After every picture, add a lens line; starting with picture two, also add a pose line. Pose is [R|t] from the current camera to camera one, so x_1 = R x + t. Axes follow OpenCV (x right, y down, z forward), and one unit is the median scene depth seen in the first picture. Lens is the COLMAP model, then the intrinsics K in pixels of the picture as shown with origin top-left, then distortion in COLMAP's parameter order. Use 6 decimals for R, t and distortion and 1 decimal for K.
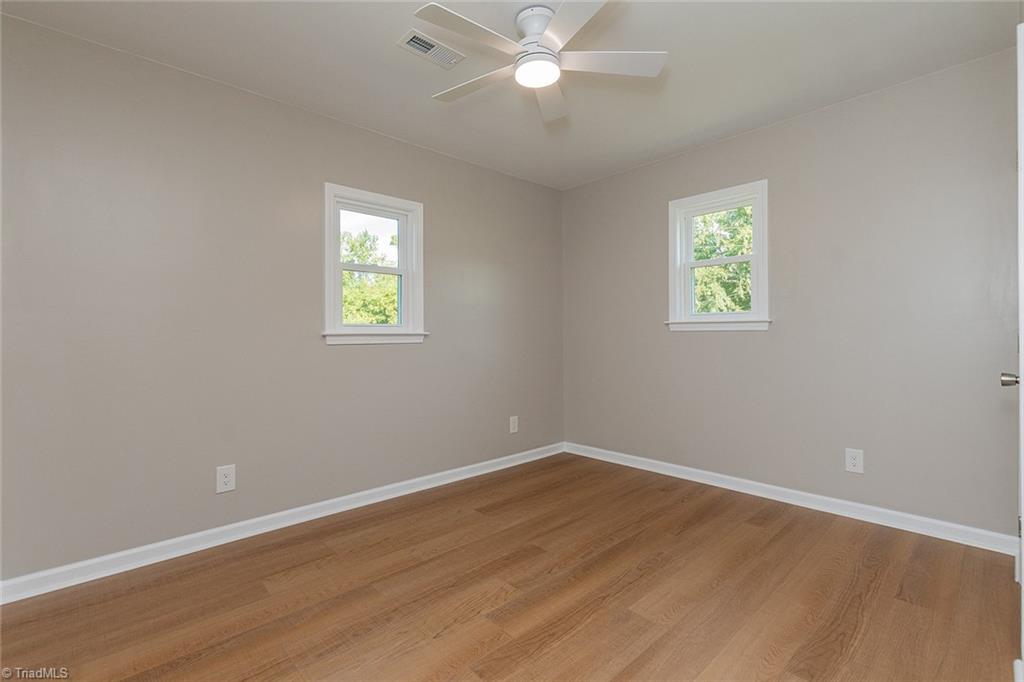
lens RADIAL K [[455.1, 0, 509.9], [0, 455.1, 333.3], [0, 0, 1]] dist [0.005665, -0.002450]
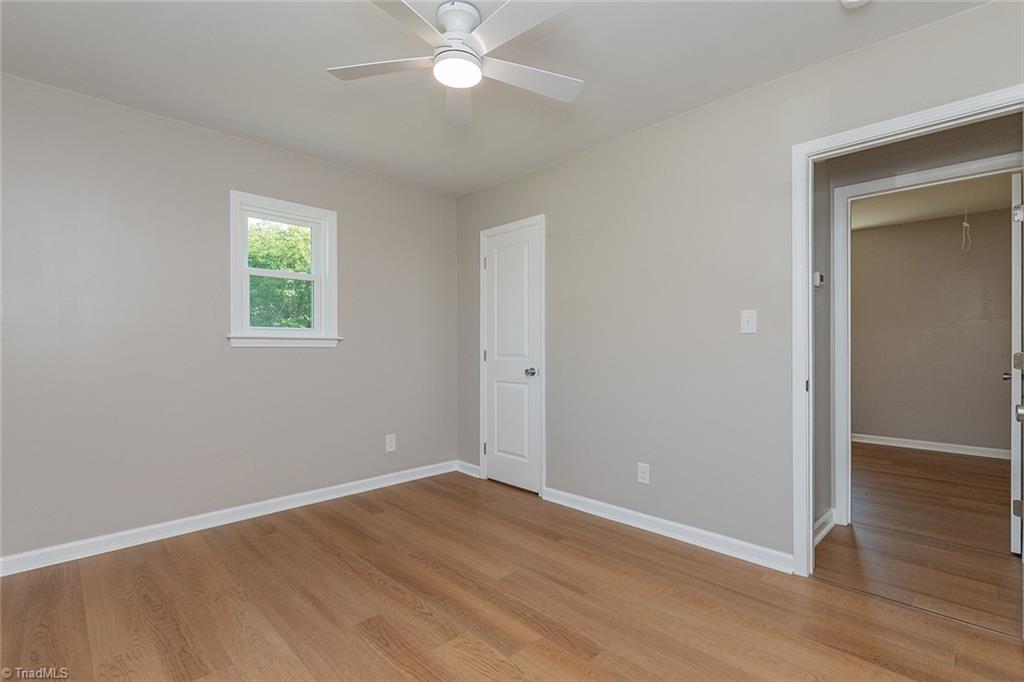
lens RADIAL K [[455.1, 0, 520.9], [0, 455.1, 350.3], [0, 0, 1]] dist [0.005665, -0.002450]
pose [[-0.015285, 0.002775, 0.999879, -0.663277], [-0.002516, 0.999993, -0.002814, 0.002627], [-0.999880, -0.002559, -0.015278, 0.672480]]
